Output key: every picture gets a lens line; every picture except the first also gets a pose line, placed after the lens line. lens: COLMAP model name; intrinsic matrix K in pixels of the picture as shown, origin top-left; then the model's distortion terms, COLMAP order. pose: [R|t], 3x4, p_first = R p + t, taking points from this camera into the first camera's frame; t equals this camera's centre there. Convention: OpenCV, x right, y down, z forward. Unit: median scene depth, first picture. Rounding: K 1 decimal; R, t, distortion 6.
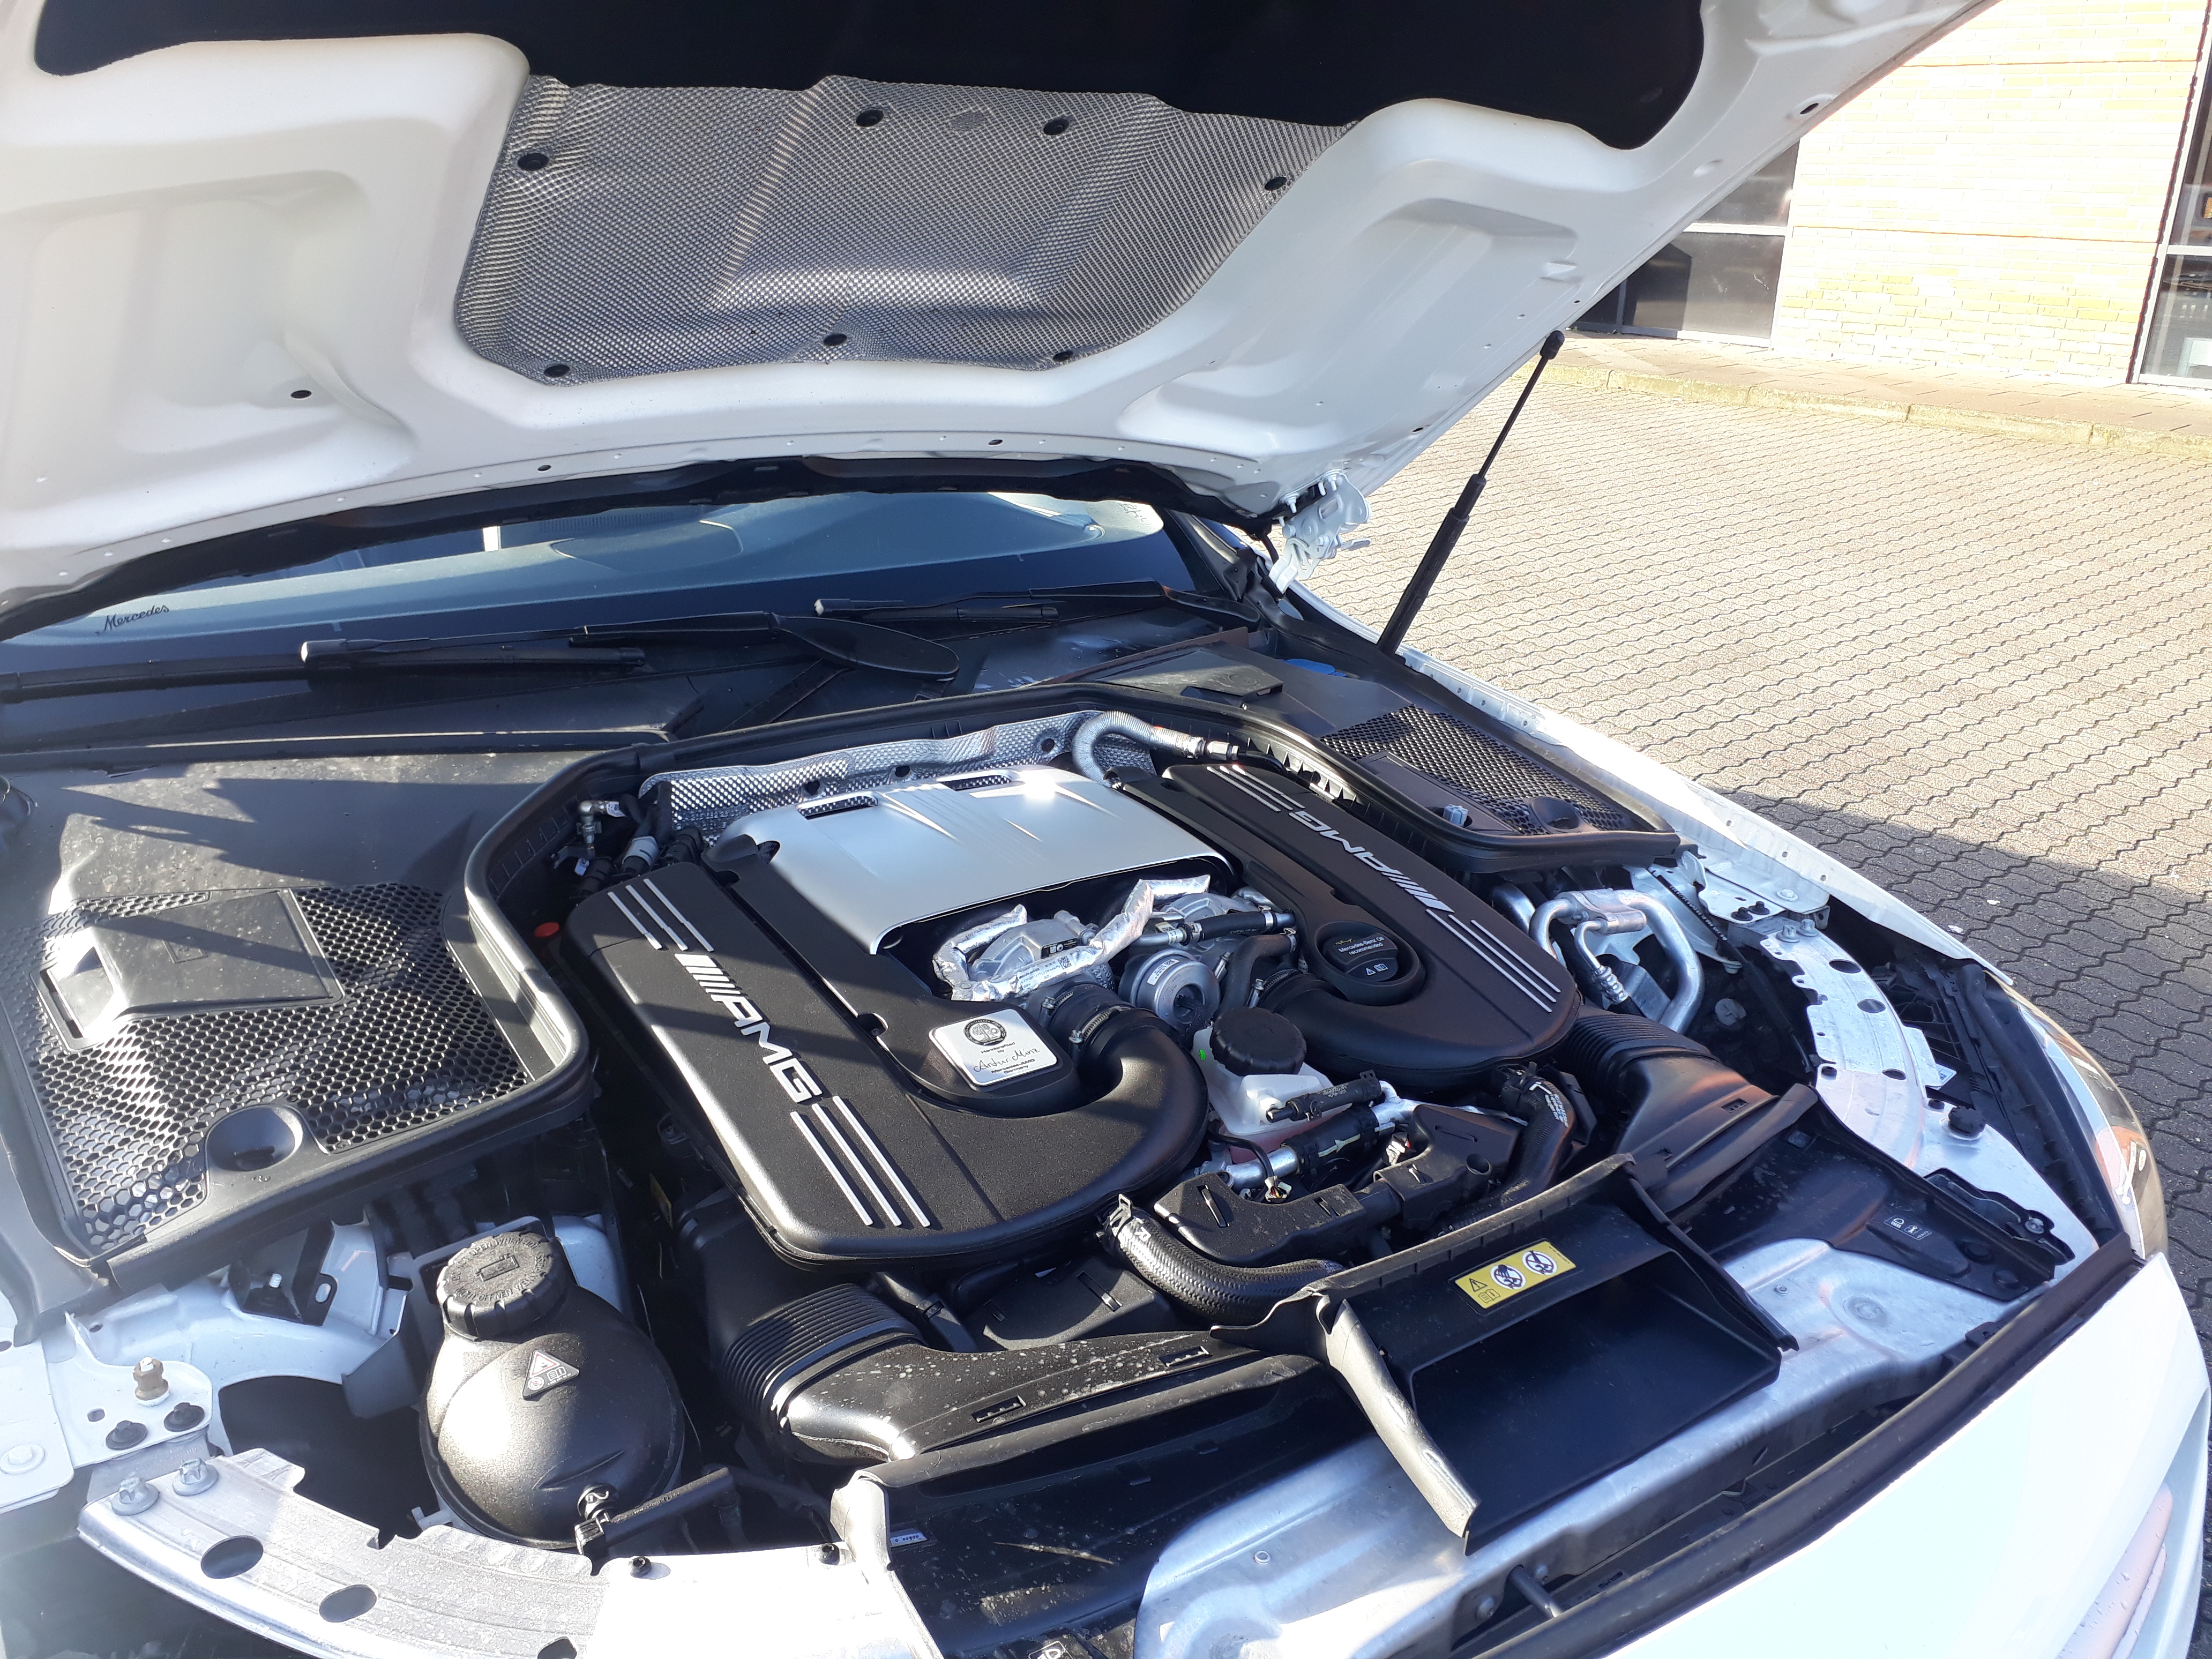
lens RADIAL K [[1743.6, 0, 1105.7], [0, 1743.6, 829.5], [0, 0, 1]] dist [-0.006783, -0.001524]
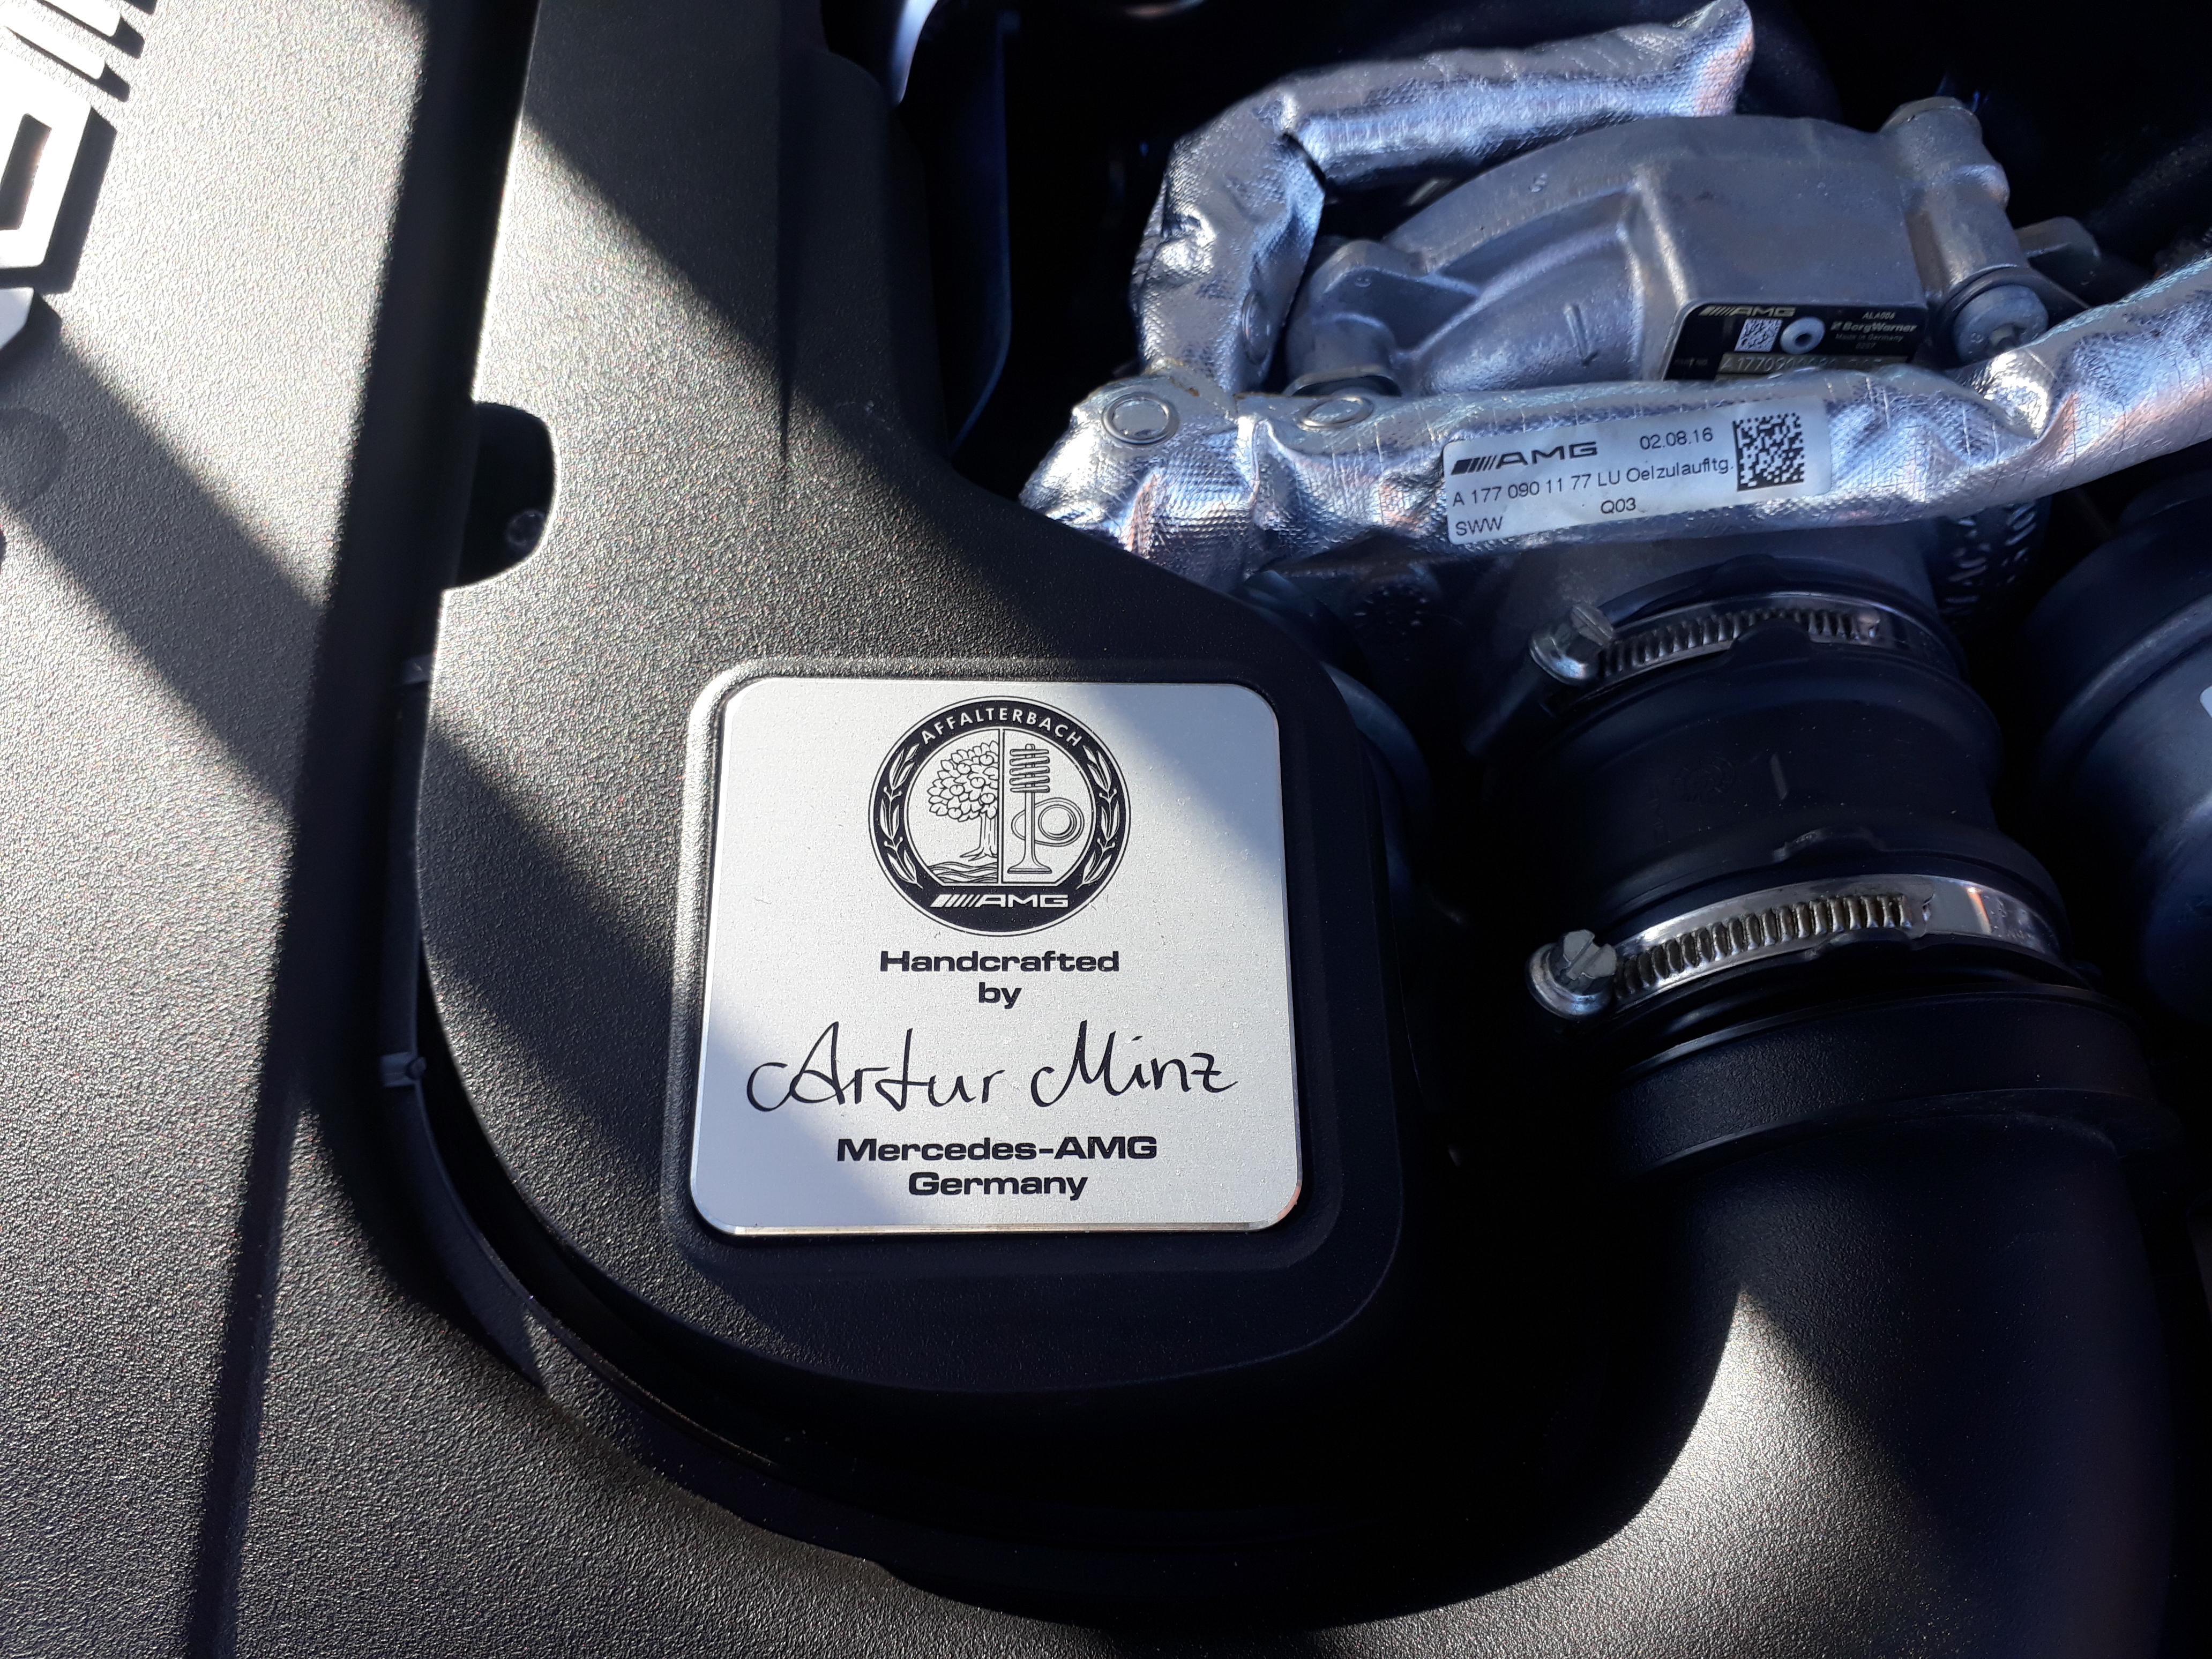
lens RADIAL K [[1743.6, 0, 1106.1], [0, 1743.6, 828.7], [0, 0, 1]] dist [-0.006783, -0.001524]
pose [[0.842768, 0.449609, -0.295962, -0.011402], [-0.215931, 0.786041, 0.579235, 0.020220], [0.493068, -0.424254, 0.759535, 0.816958]]
